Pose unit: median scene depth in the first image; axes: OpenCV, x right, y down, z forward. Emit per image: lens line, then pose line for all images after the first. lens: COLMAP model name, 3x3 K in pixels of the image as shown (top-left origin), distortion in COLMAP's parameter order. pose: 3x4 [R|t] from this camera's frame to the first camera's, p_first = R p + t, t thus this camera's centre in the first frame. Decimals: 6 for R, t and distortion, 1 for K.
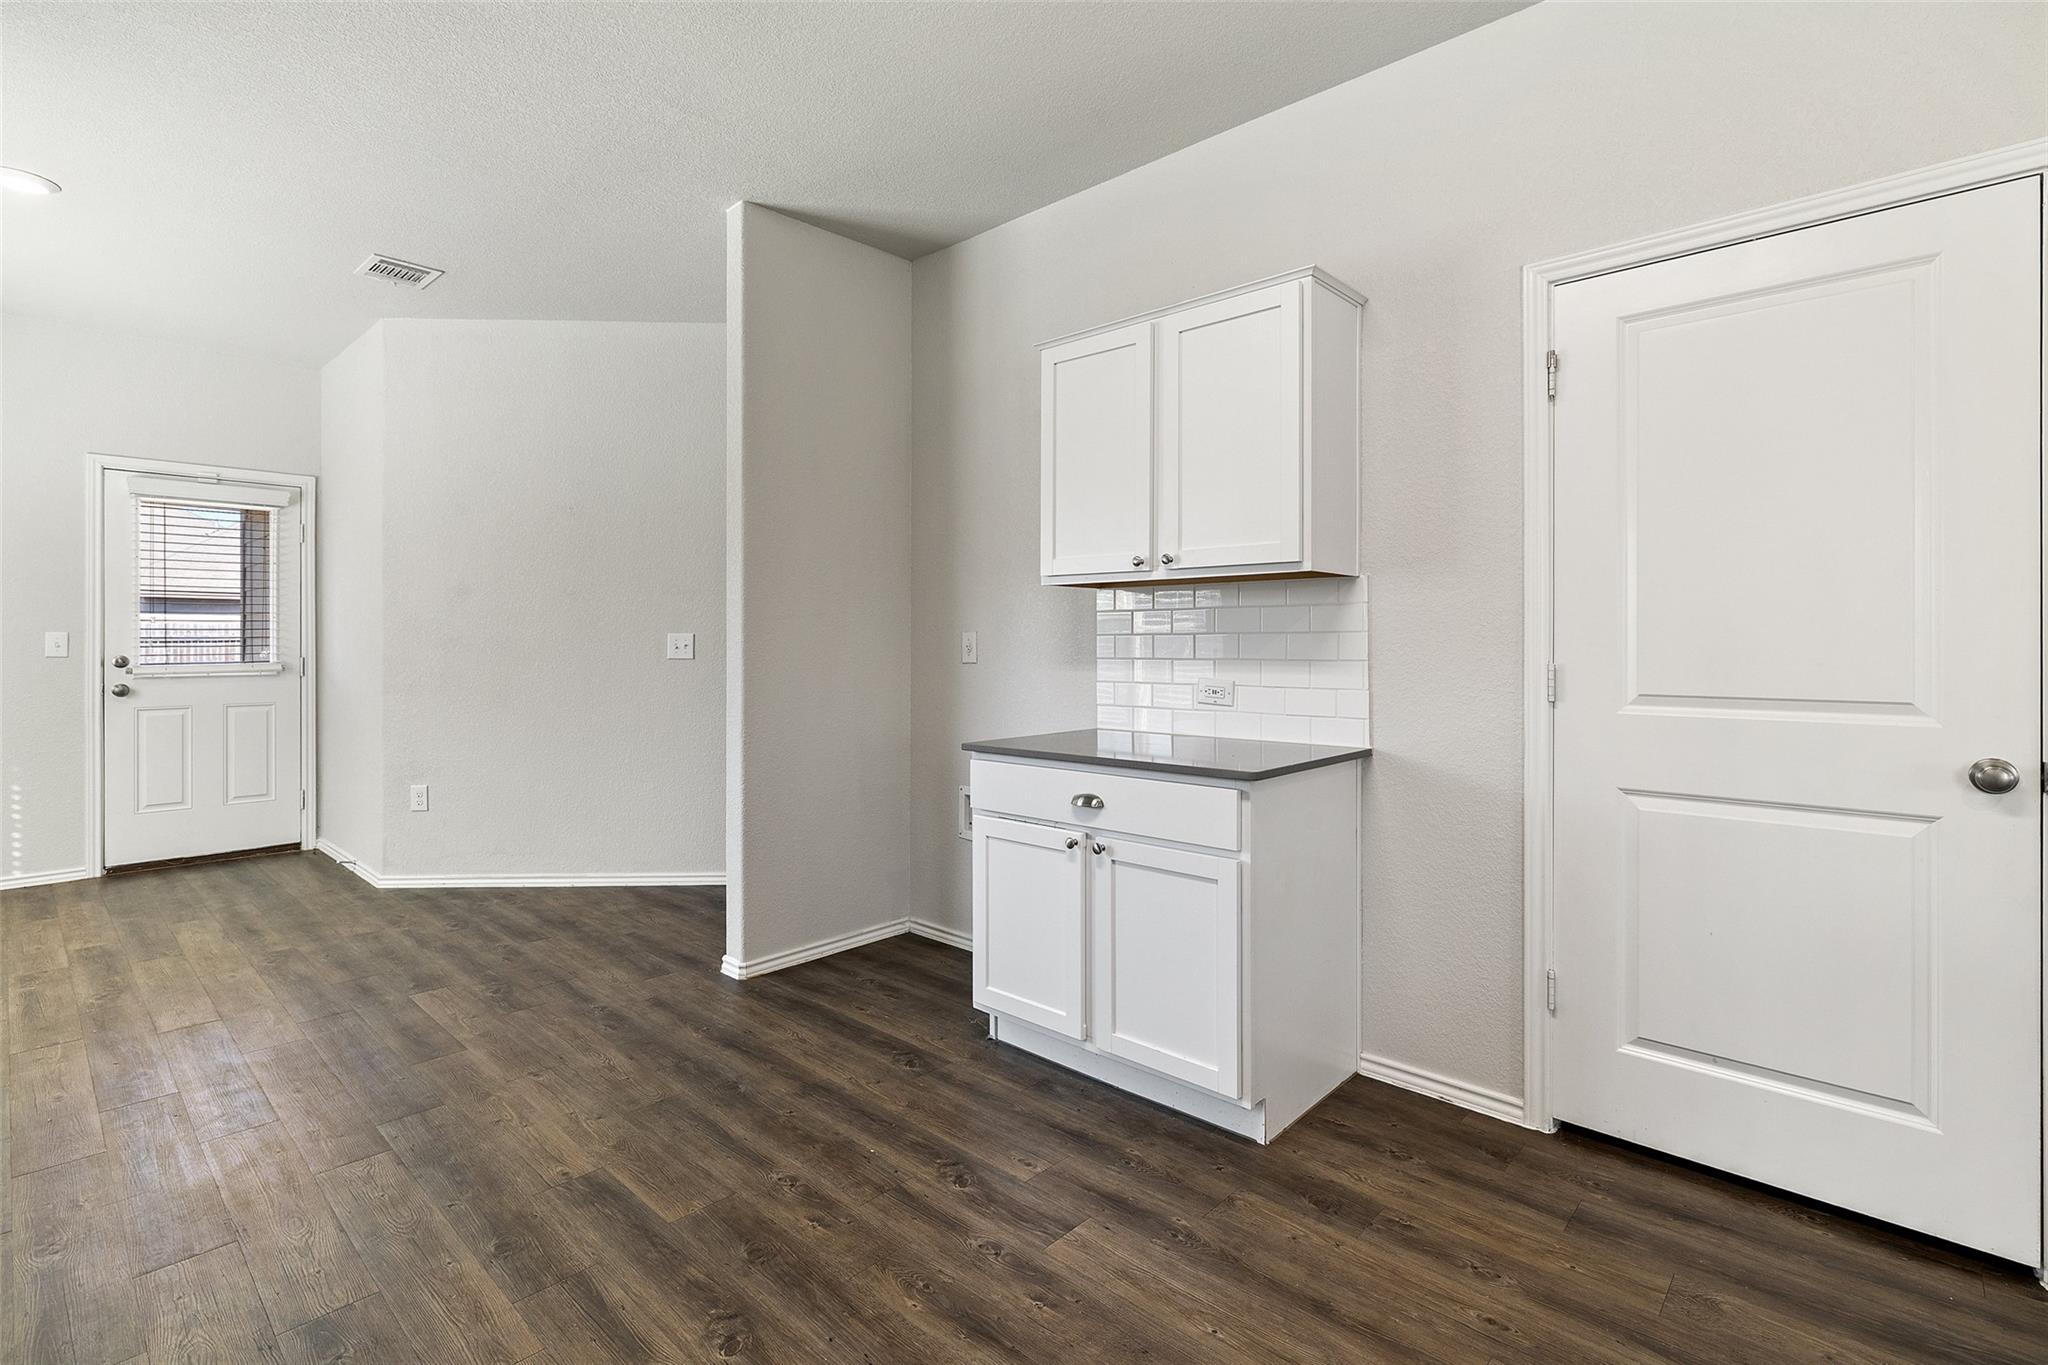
lens RADIAL K [[947.4, 0, 1013.9], [0, 947.4, 645.3], [0, 0, 1]] dist [-0.004908, 0.002547]
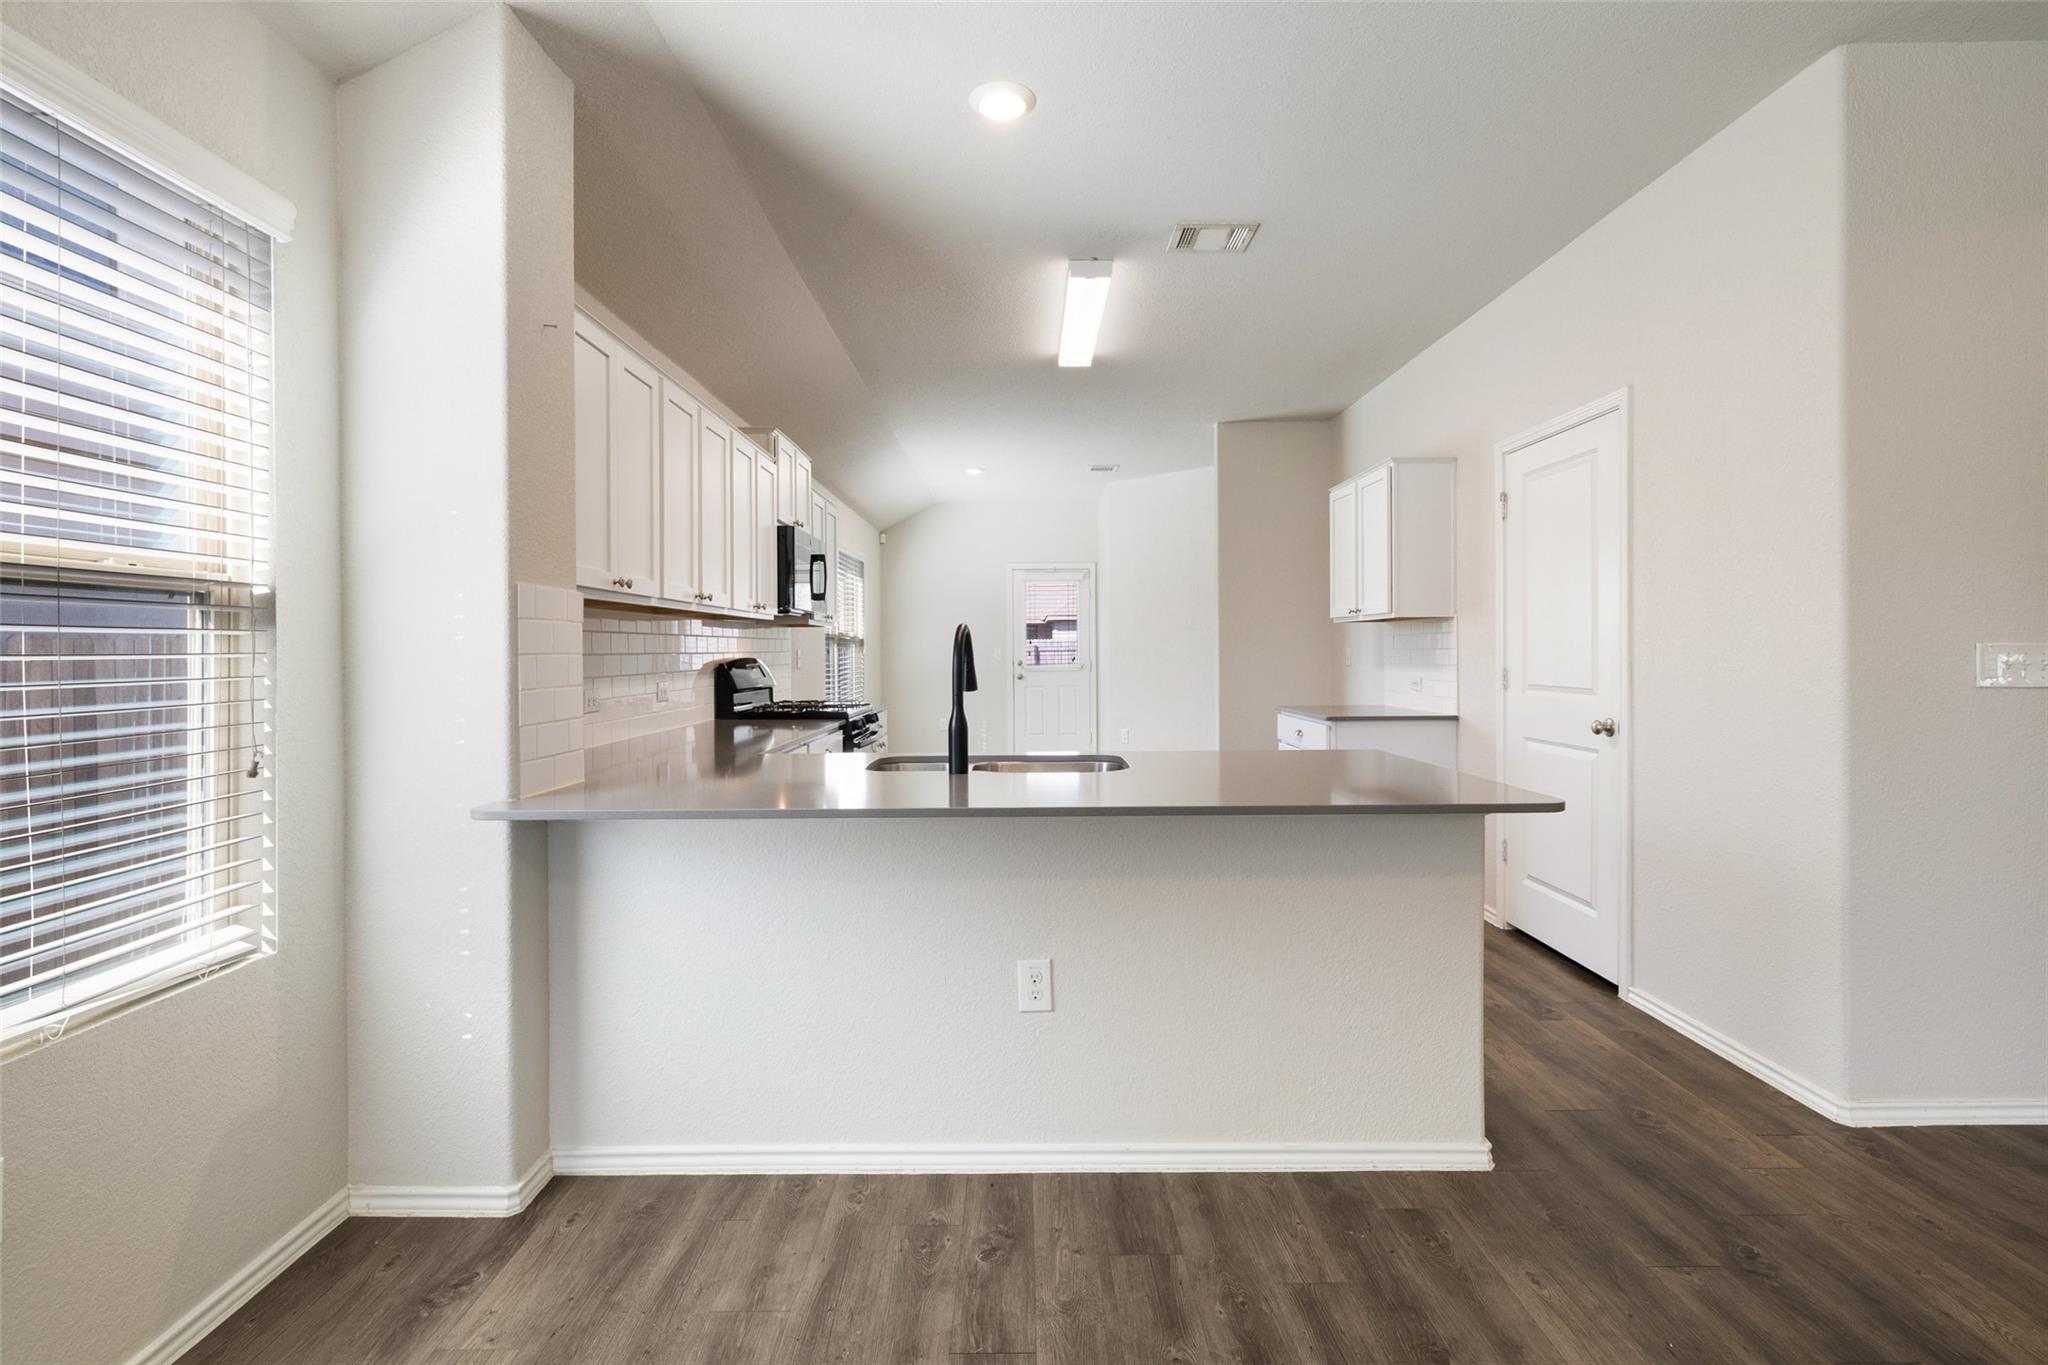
lens RADIAL K [[947.4, 0, 1046.7], [0, 947.4, 653.1], [0, 0, 1]] dist [-0.004908, 0.002547]
pose [[0.687946, -0.003650, -0.725753, 1.249857], [0.008019, 0.999965, 0.002571, -0.017216], [0.725718, -0.007589, 0.687951, -0.797060]]
